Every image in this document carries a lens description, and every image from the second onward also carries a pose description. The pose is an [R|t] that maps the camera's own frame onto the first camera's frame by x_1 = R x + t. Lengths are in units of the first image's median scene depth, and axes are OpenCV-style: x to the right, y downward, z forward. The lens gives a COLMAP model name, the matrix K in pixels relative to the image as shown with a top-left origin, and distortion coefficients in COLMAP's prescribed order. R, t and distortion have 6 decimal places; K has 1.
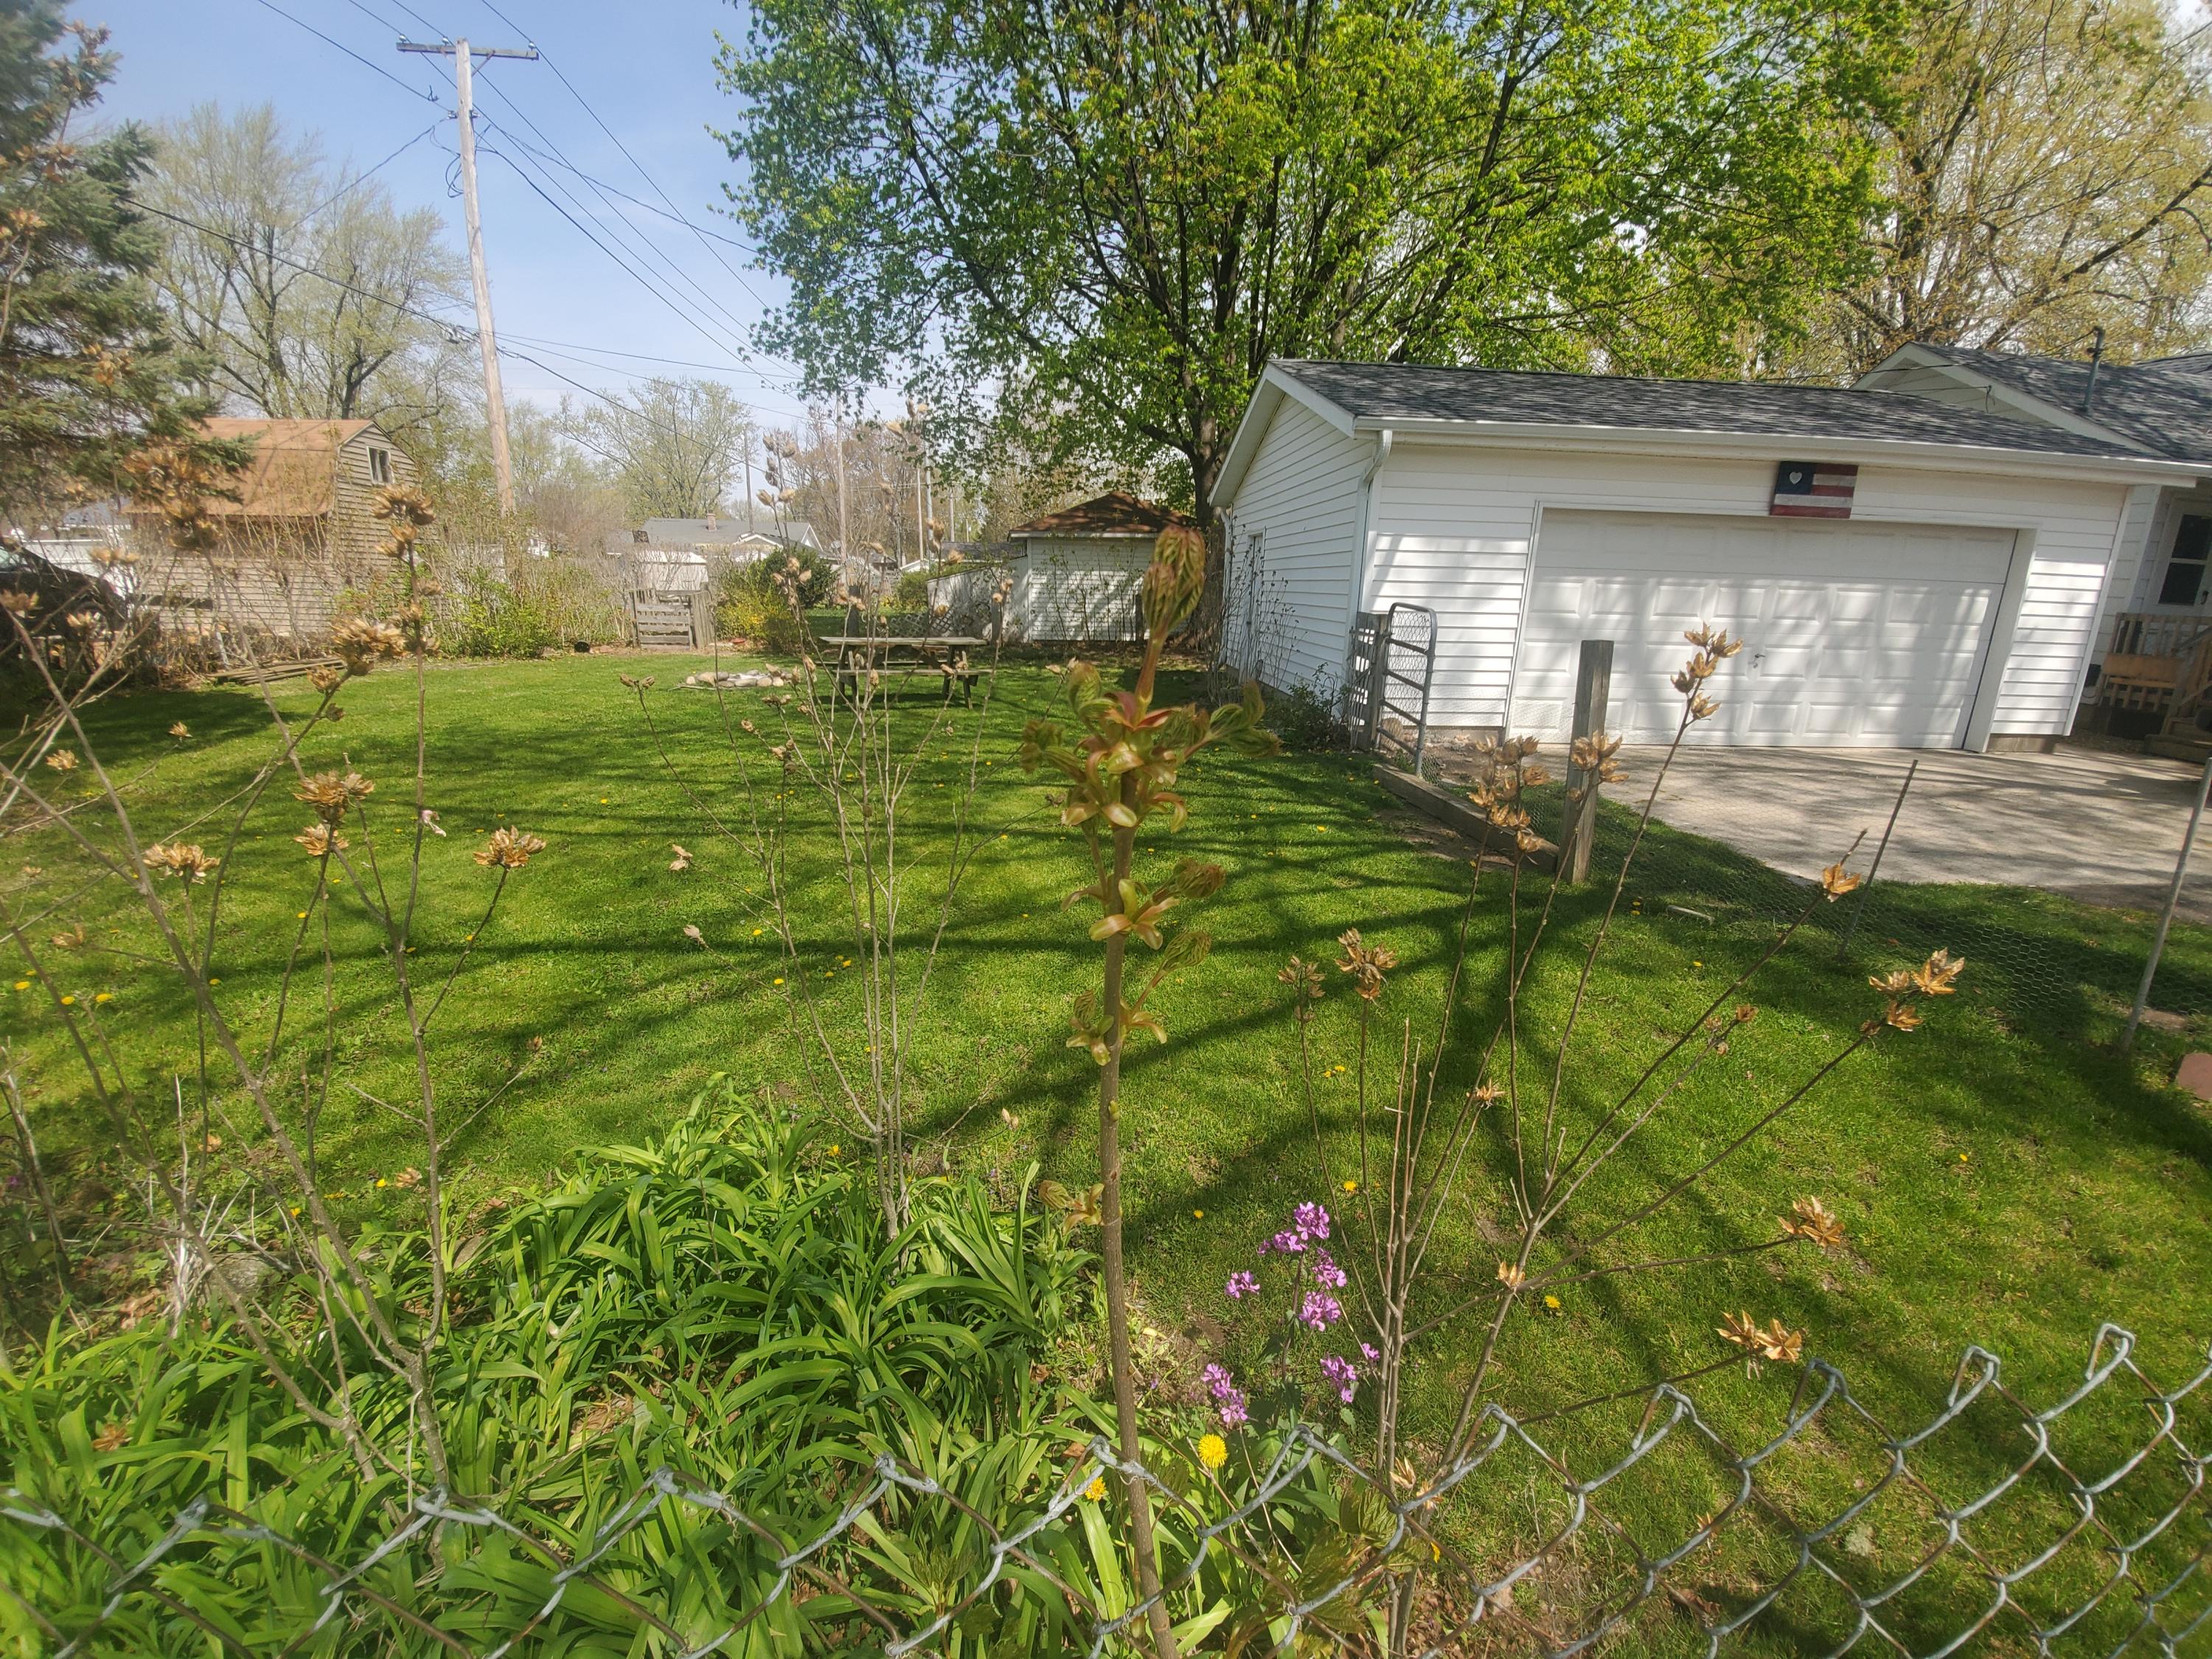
lens RADIAL K [[910.1, 0, 1102.2], [0, 910.1, 826.8], [0, 0, 1]] dist [0.003095, -0.000633]
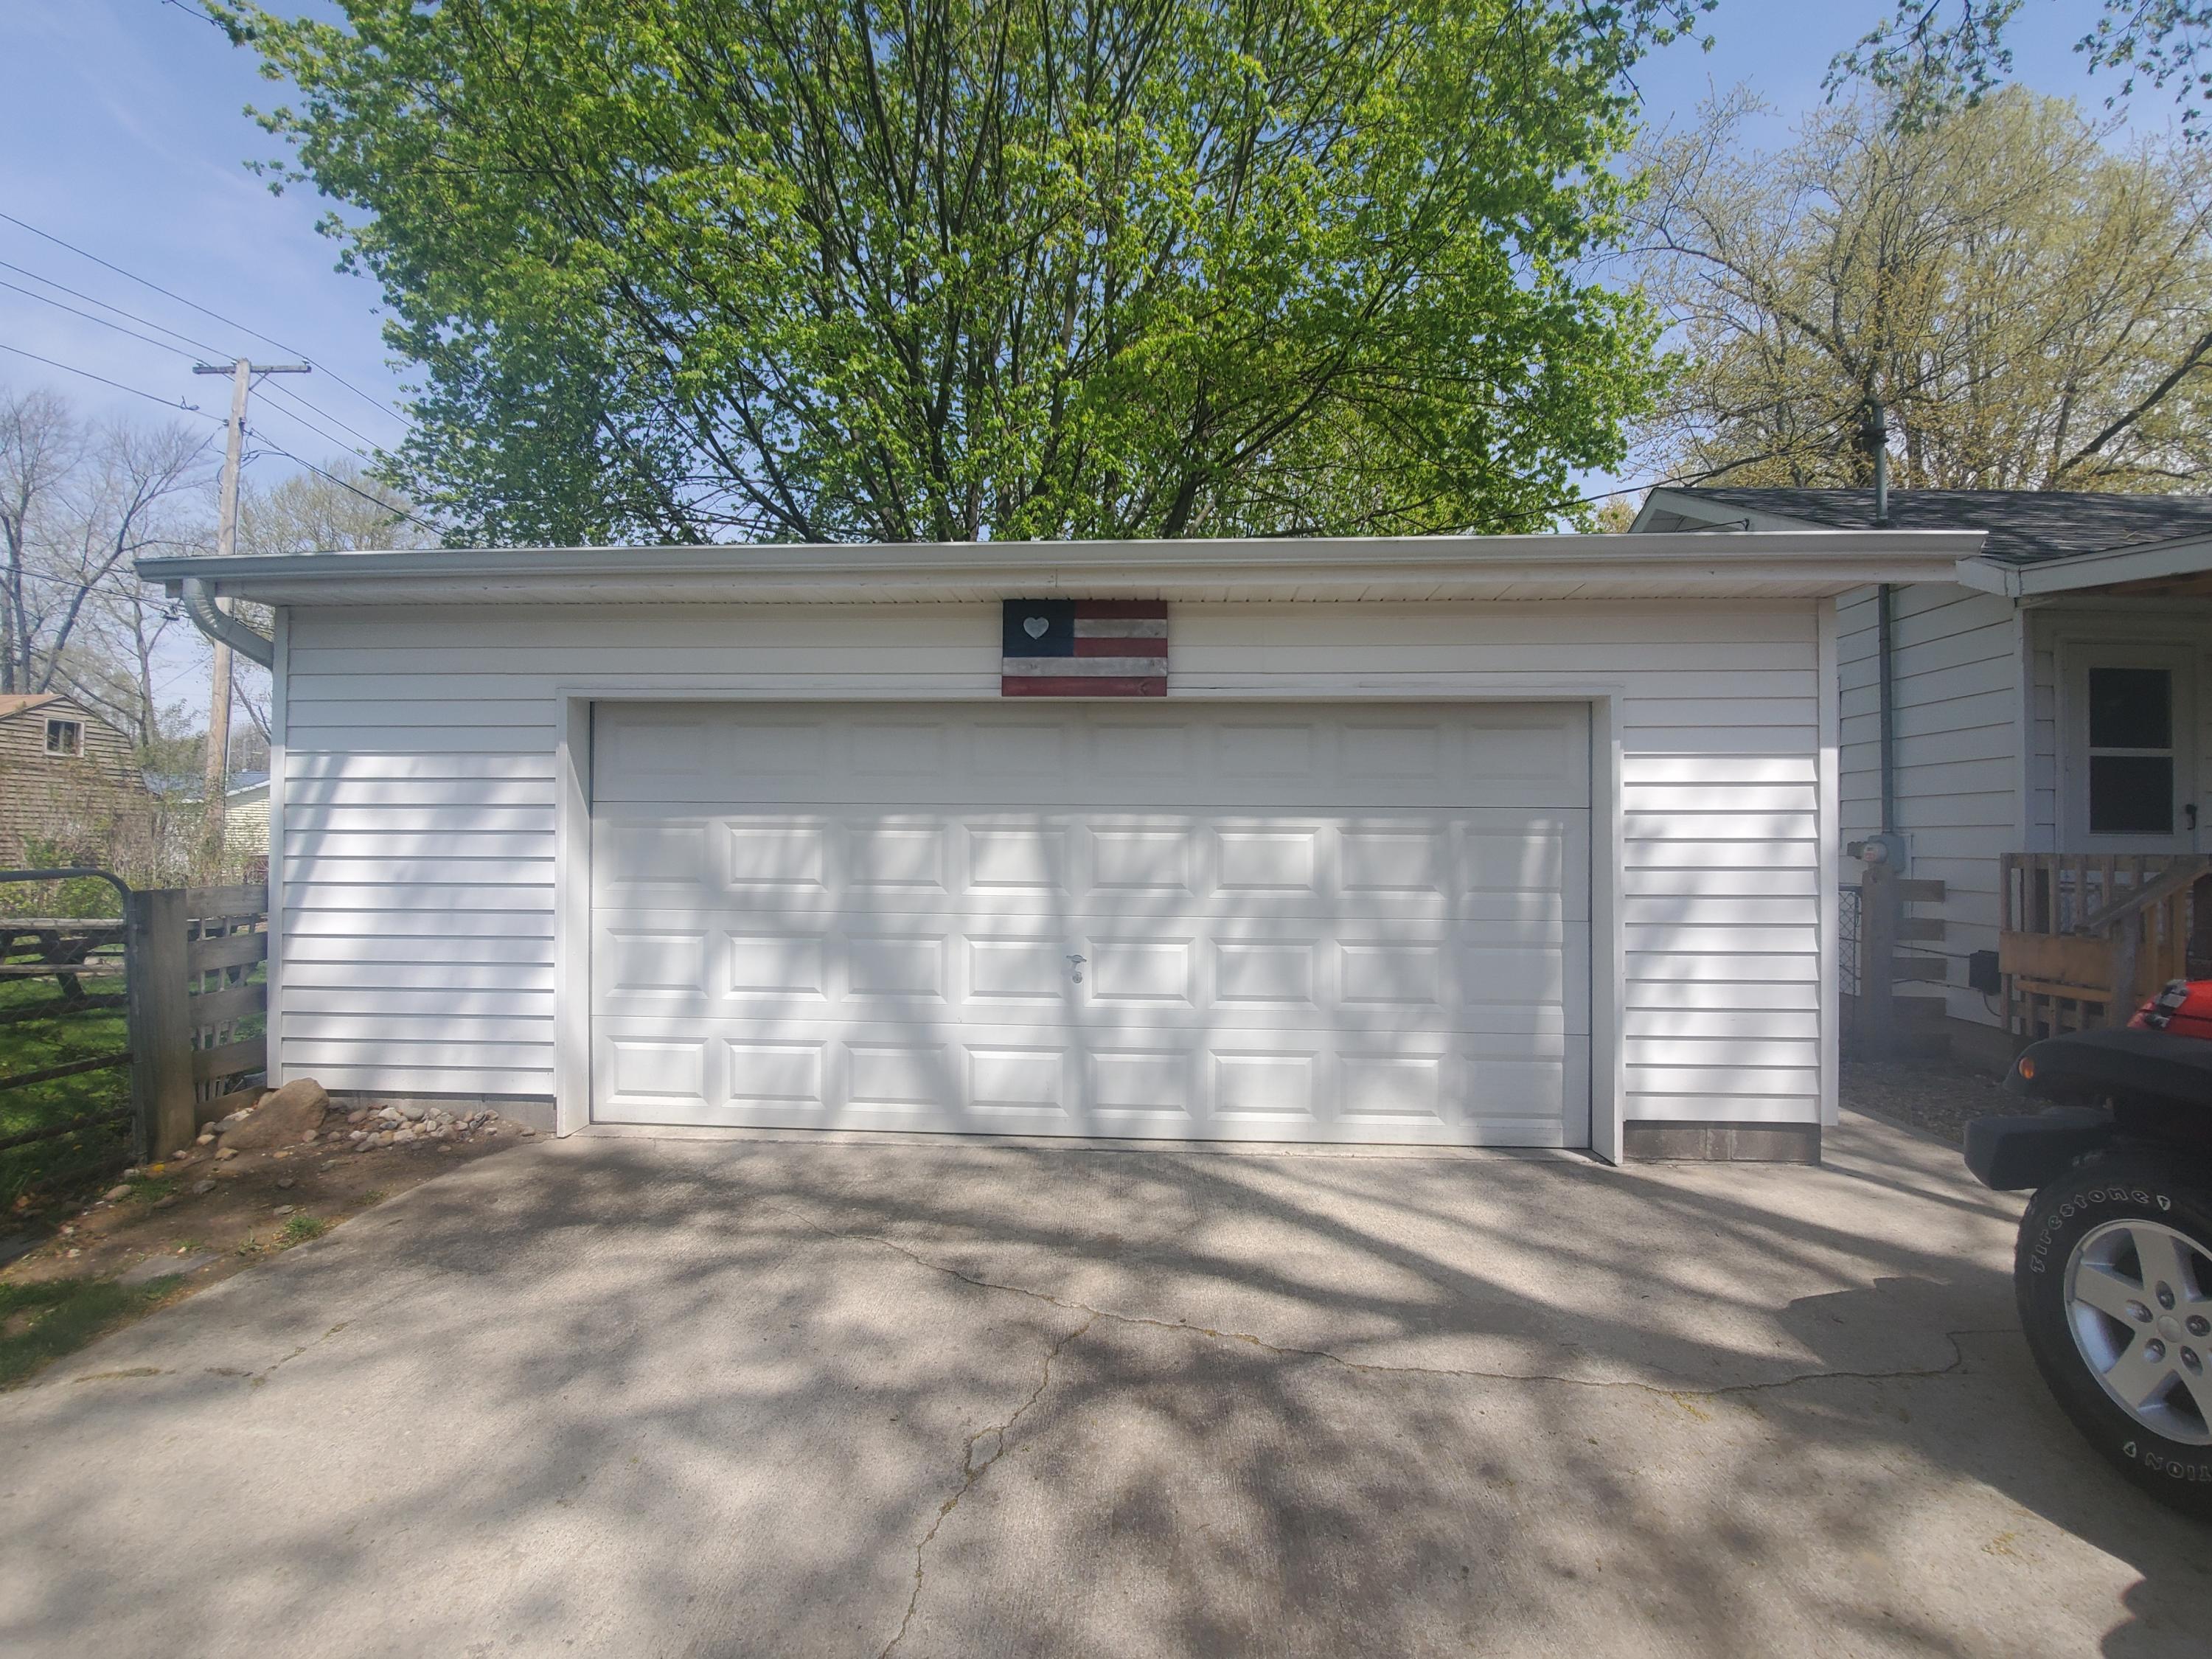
lens RADIAL K [[910.1, 0, 1112.5], [0, 910.1, 826.6], [0, 0, 1]] dist [0.003095, -0.000633]
pose [[0.986580, -0.028357, -0.160800, 0.824955], [-0.013717, 0.966930, -0.254674, -0.130011], [0.162704, 0.253461, 0.953564, 0.501142]]
